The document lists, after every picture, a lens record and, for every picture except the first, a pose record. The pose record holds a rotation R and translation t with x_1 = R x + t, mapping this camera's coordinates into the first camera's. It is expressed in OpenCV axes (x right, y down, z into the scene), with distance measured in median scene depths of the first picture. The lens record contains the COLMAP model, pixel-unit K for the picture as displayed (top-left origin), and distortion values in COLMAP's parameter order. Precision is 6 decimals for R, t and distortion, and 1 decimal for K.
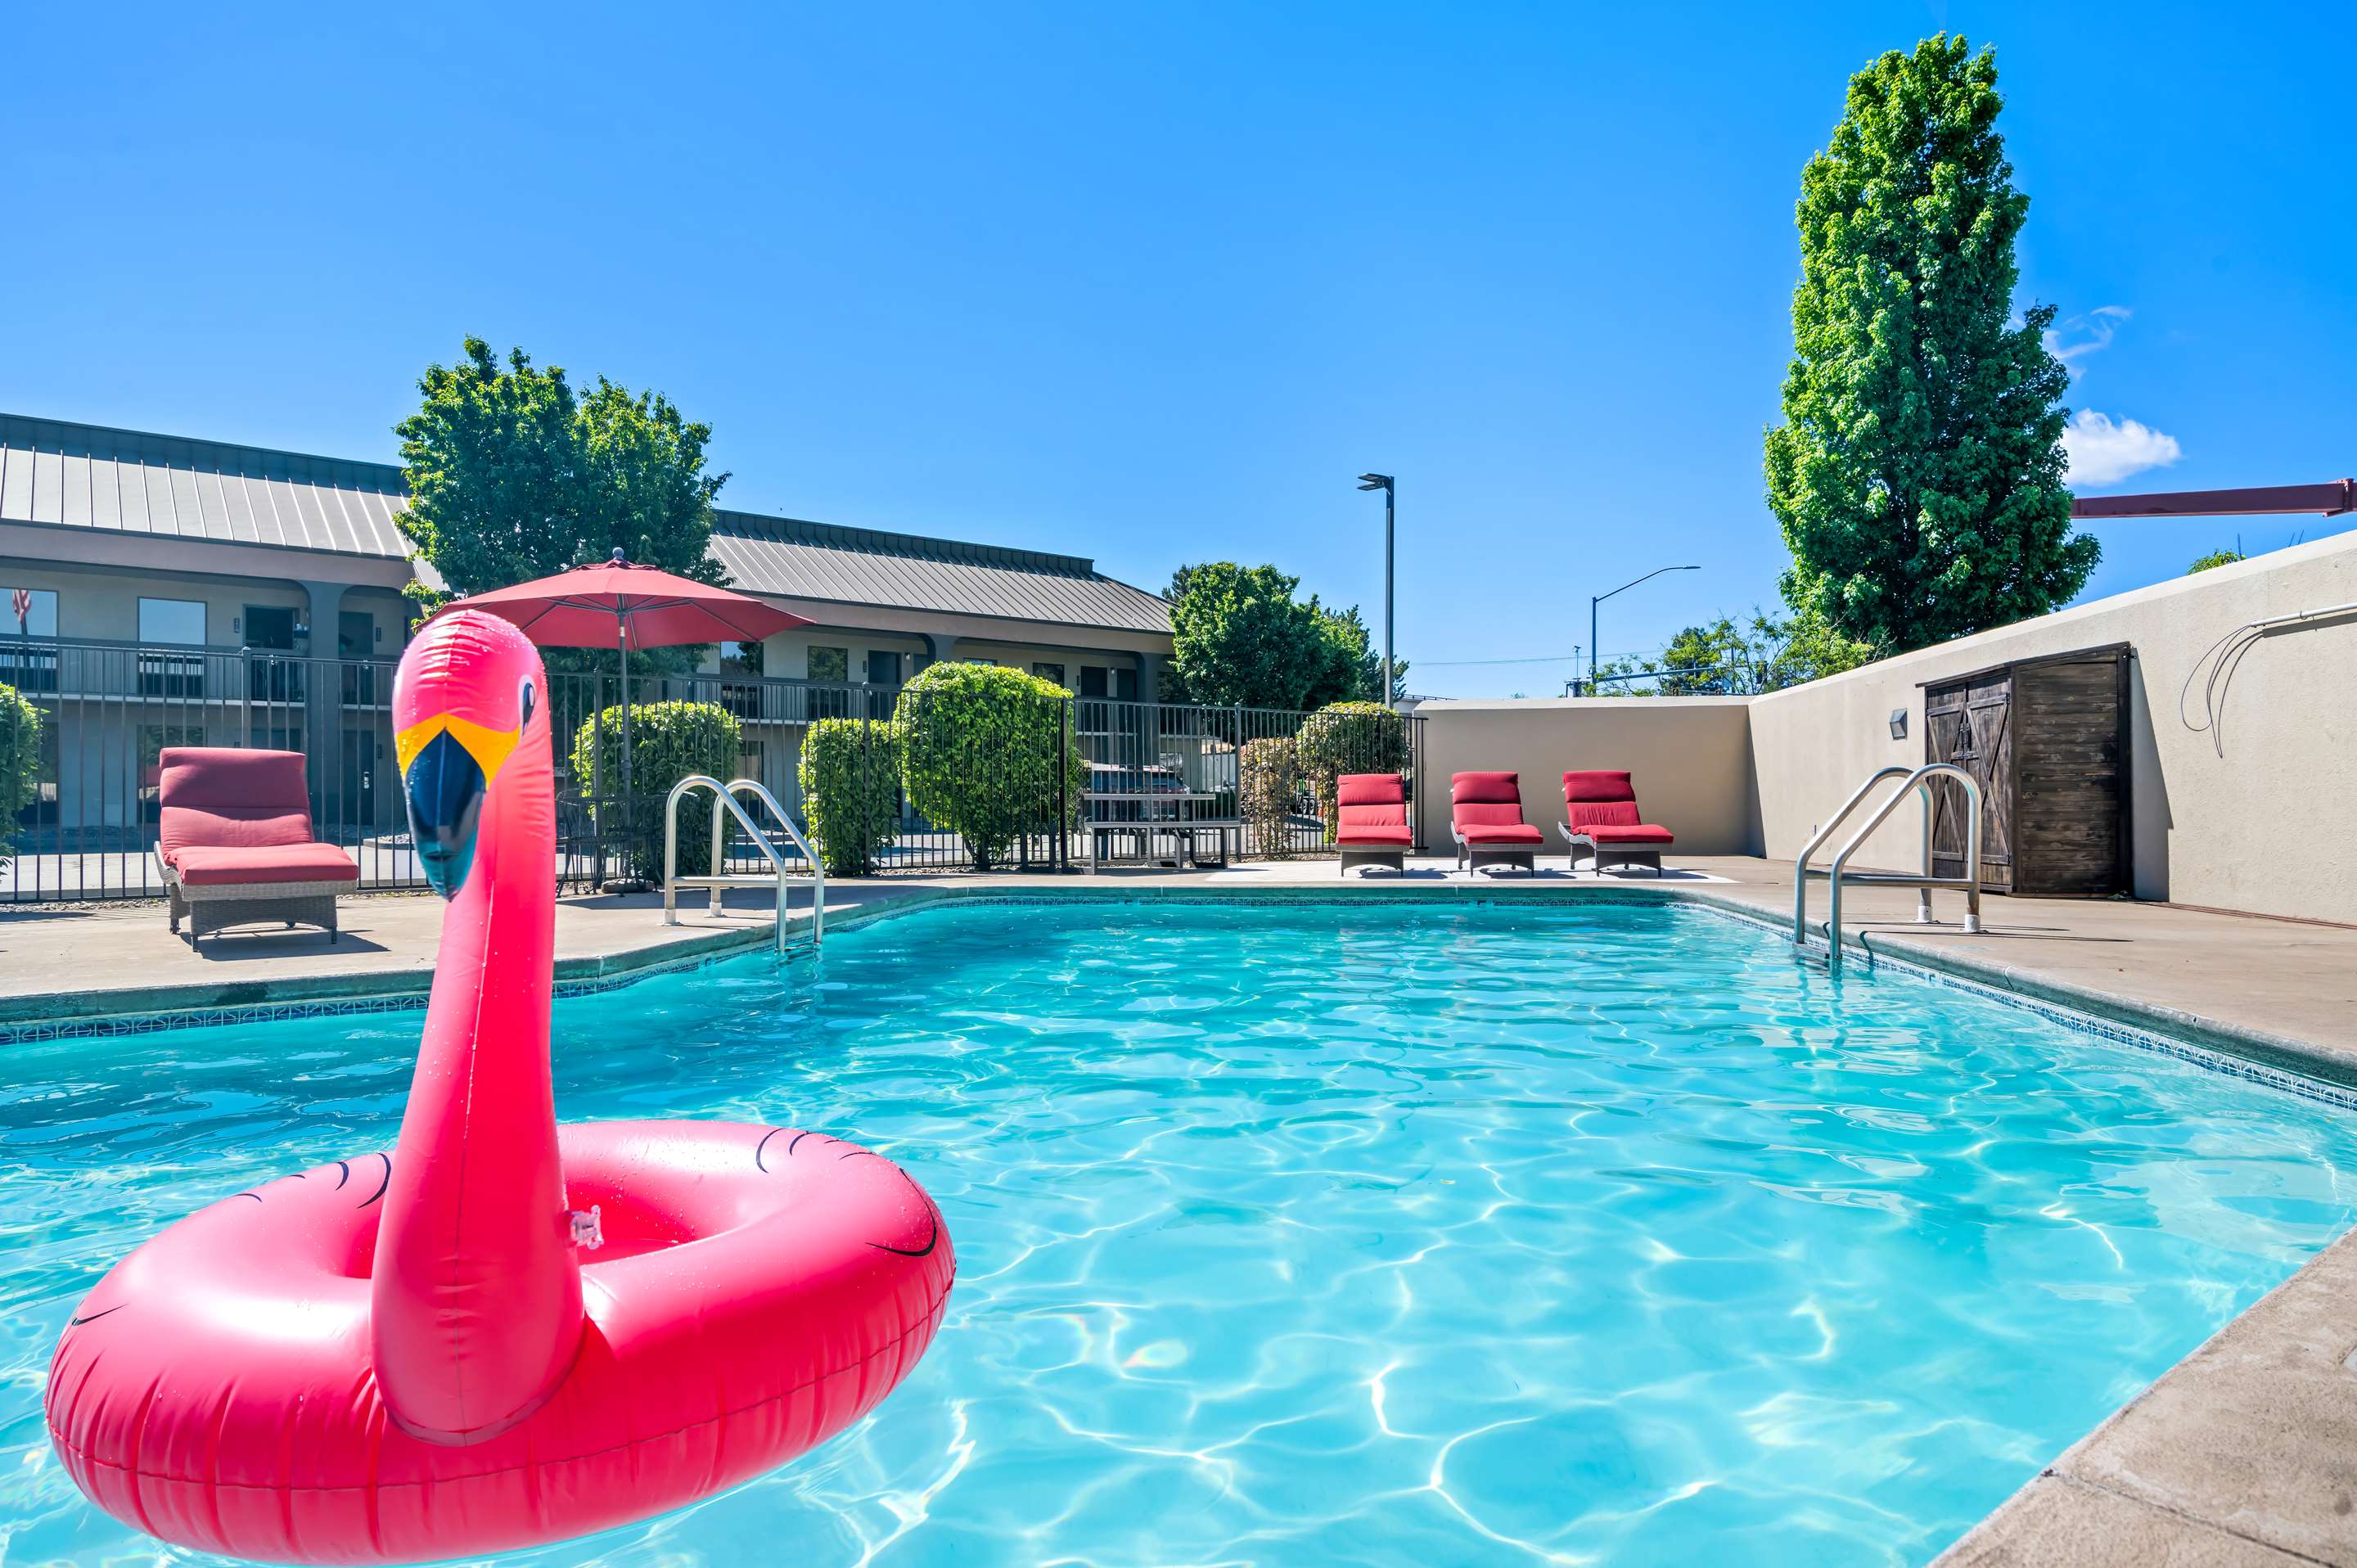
lens RADIAL K [[1391.8, 0, 1178.5], [0, 1391.8, 784.0], [0, 0, 1]] dist [-0.004982, -0.000348]
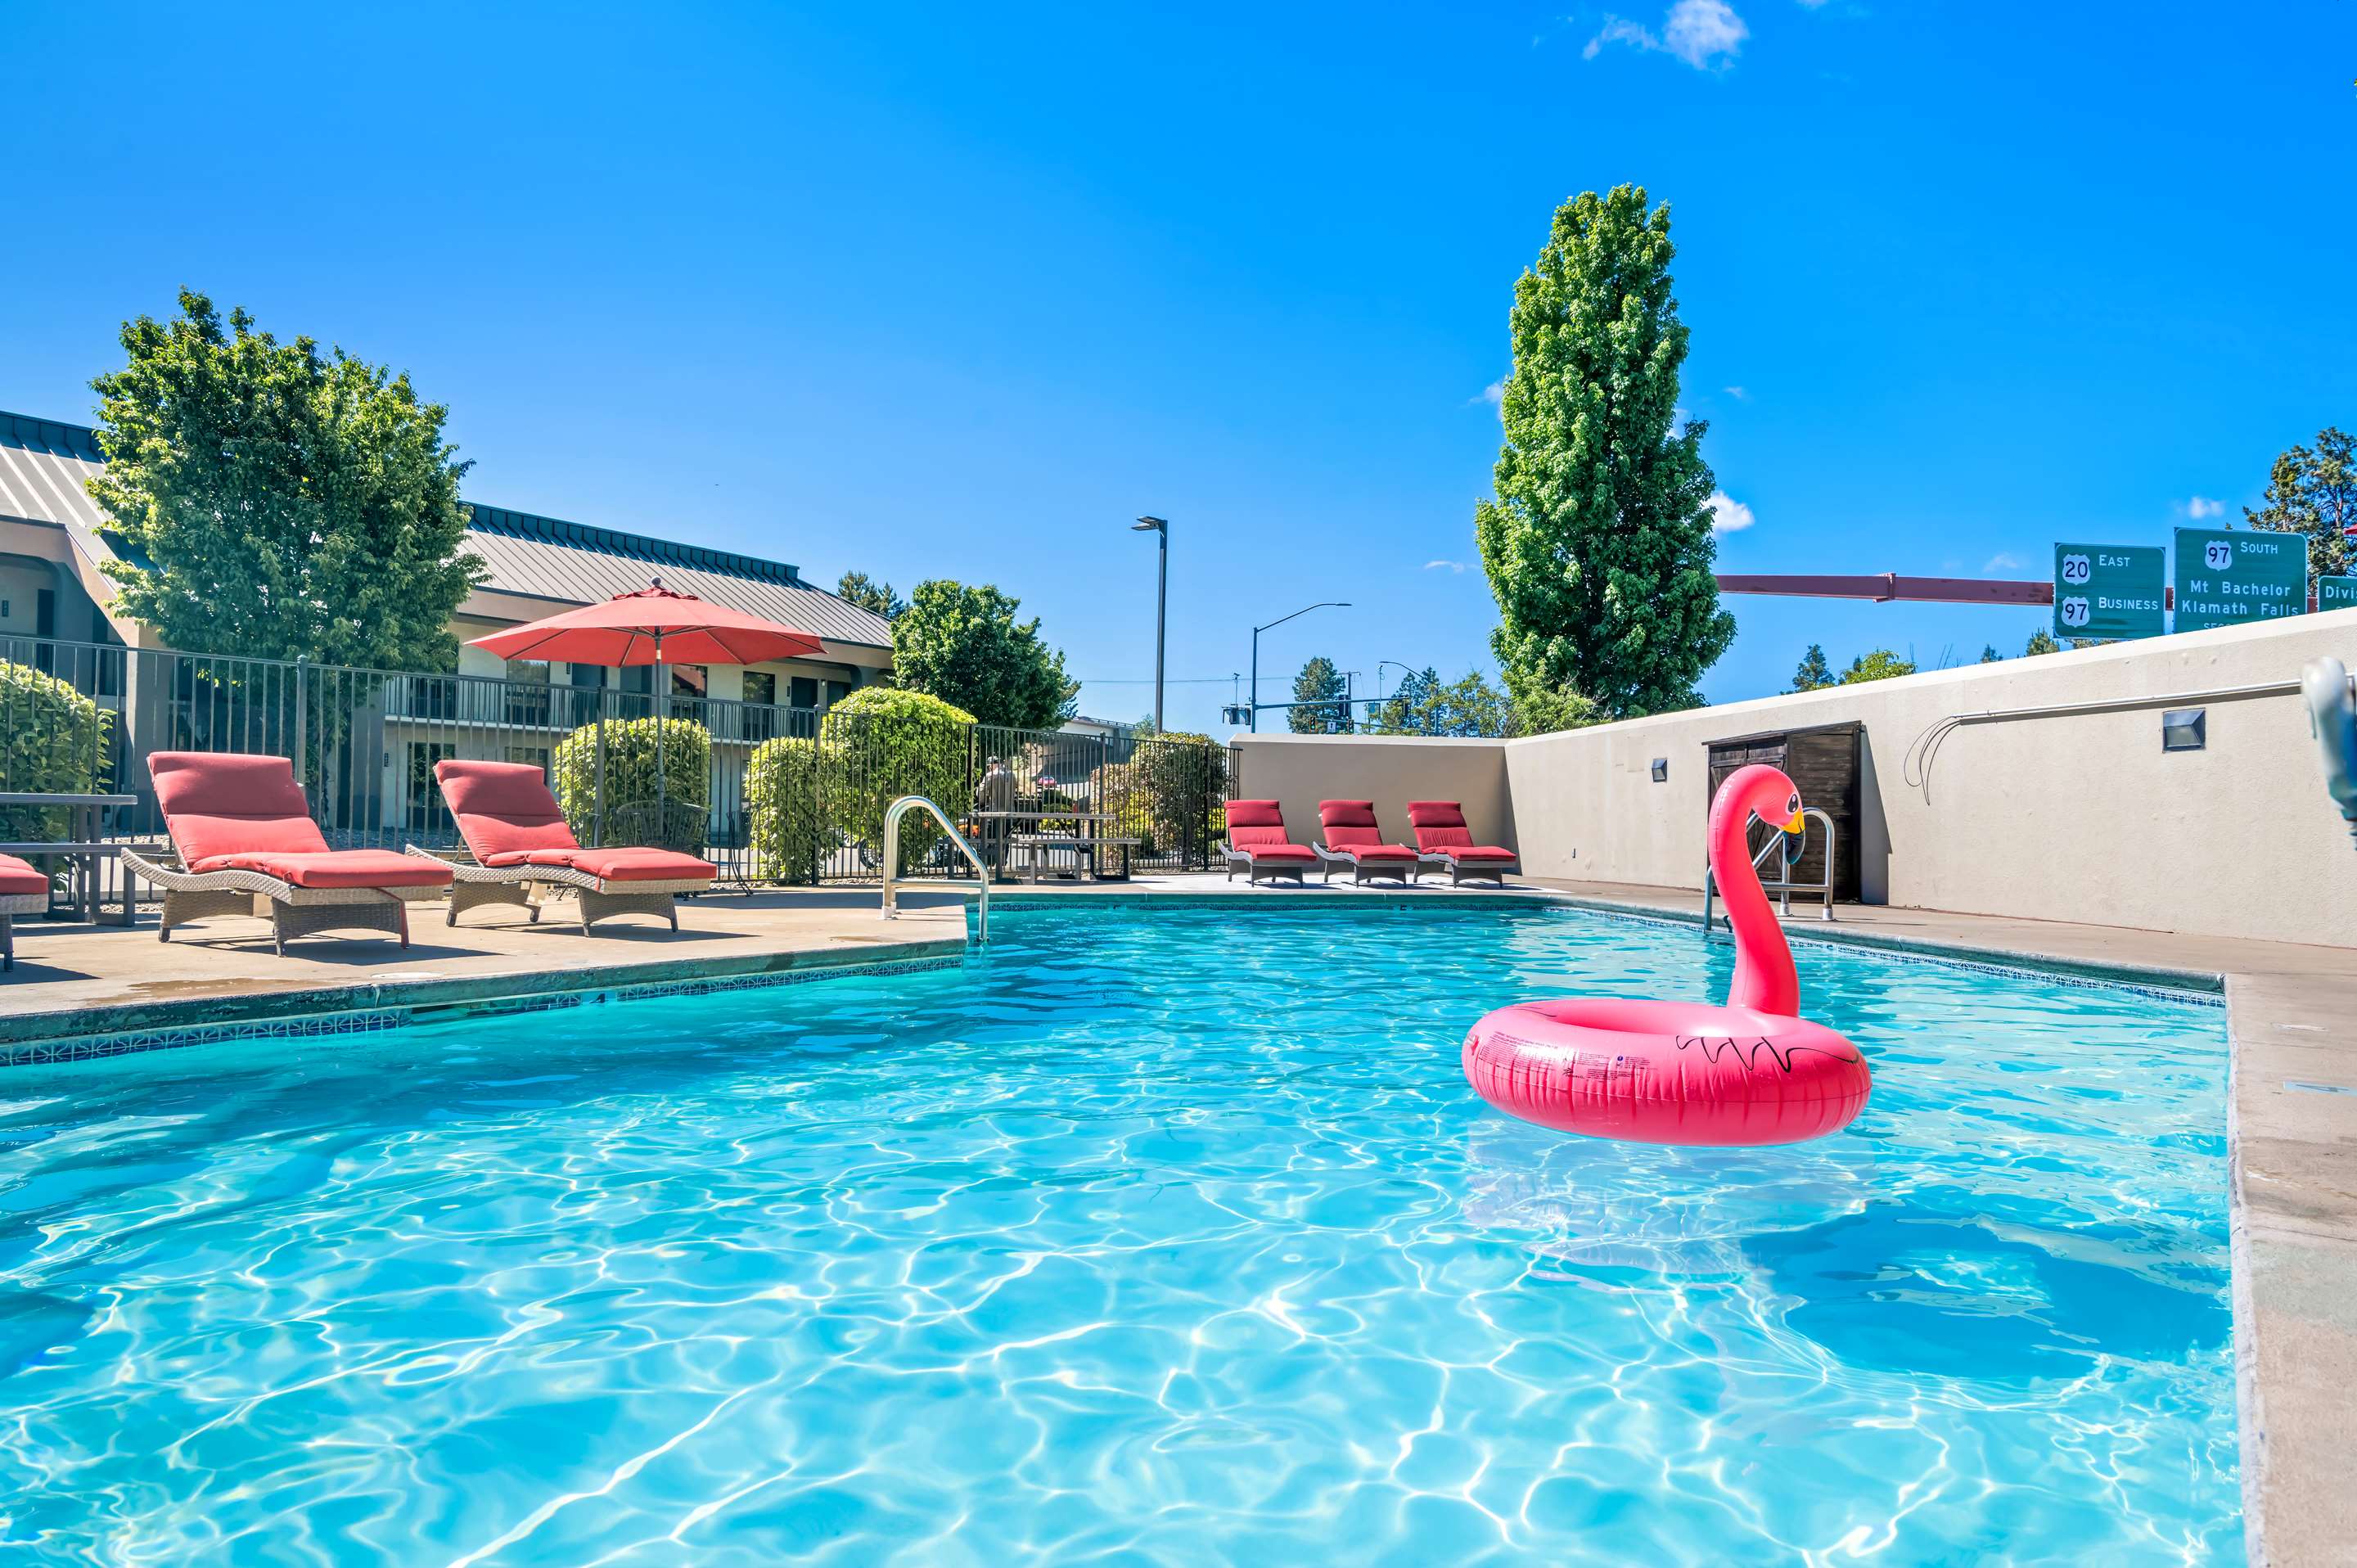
lens RADIAL K [[1454.2, 0, 1178.5], [0, 1454.2, 784.0], [0, 0, 1]] dist [-0.002490, -0.002165]
pose [[0.961724, 0.024197, 0.272949, -0.150029], [-0.021059, 0.999674, -0.014419, -0.000966], [-0.273209, 0.008119, 0.961920, -0.089554]]
